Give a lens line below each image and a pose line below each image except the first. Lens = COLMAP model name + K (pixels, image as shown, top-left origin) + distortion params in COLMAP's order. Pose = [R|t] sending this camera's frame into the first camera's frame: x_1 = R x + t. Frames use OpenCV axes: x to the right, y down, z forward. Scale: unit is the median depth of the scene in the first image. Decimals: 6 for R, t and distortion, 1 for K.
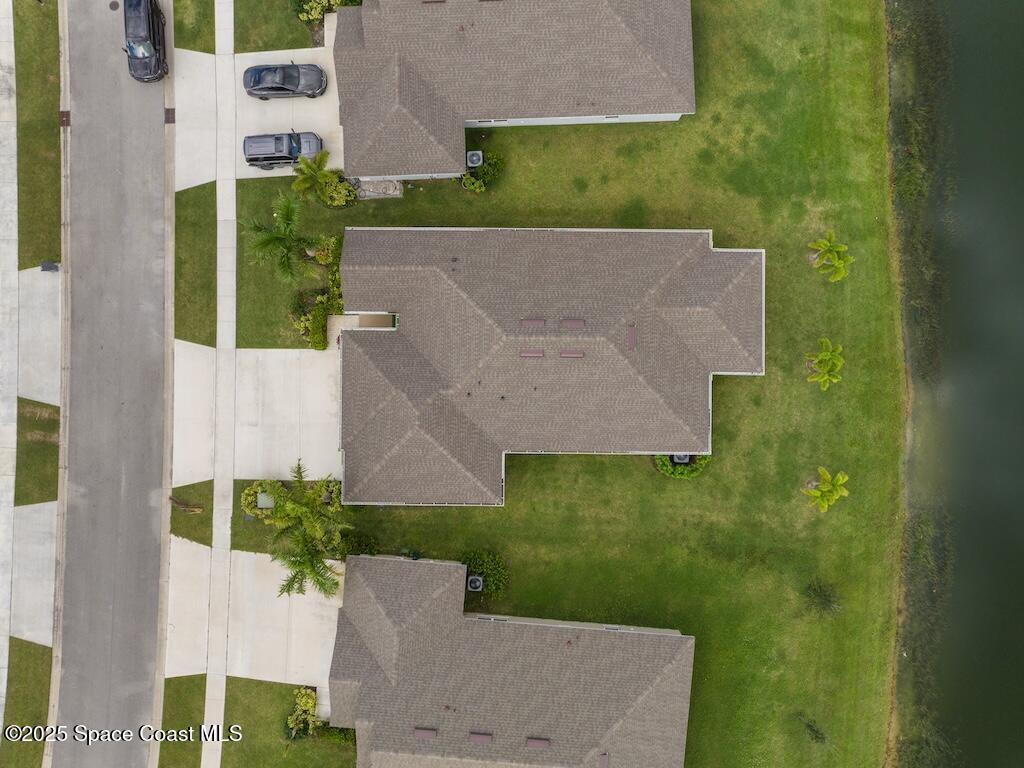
lens RADIAL K [[717.6, 0, 515.4], [0, 717.6, 379.8], [0, 0, 1]] dist [-0.048339, 0.006810]
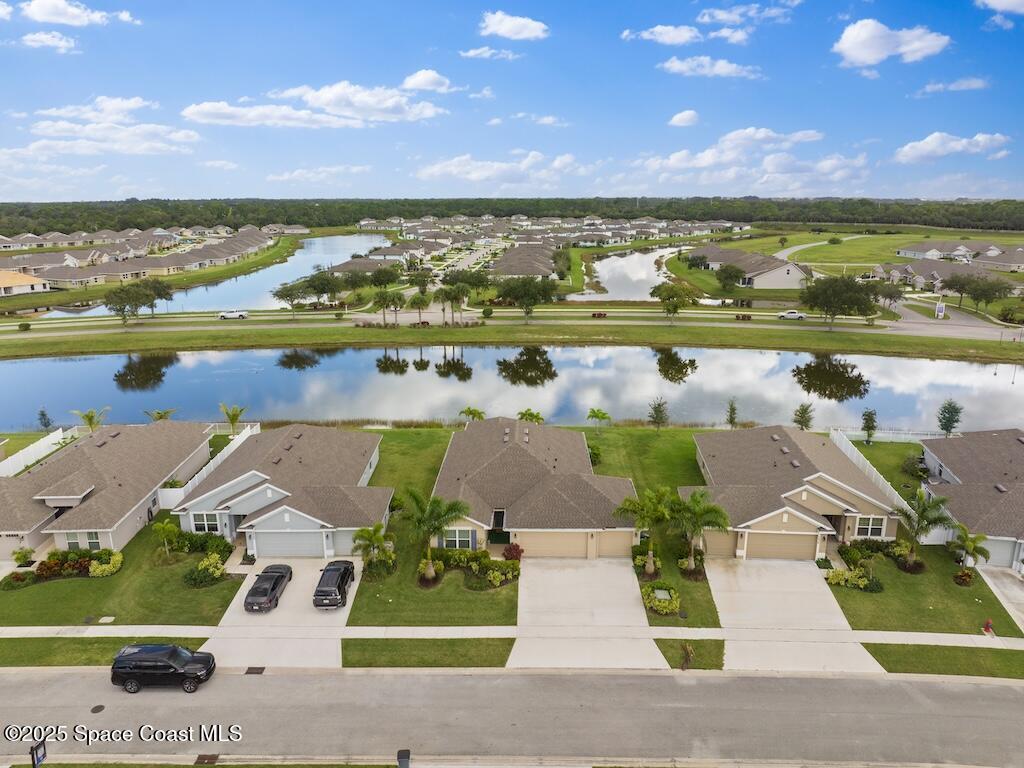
lens RADIAL K [[714.0, 0, 512.0], [0, 714.0, 384.0], [0, 0, 1]] dist [-0.000660, -0.087216]
pose [[0.019514, -0.252858, 0.967306, -1.270056], [0.999806, 0.007697, -0.018157, -0.035699], [-0.002854, 0.967473, 0.252959, 0.423271]]
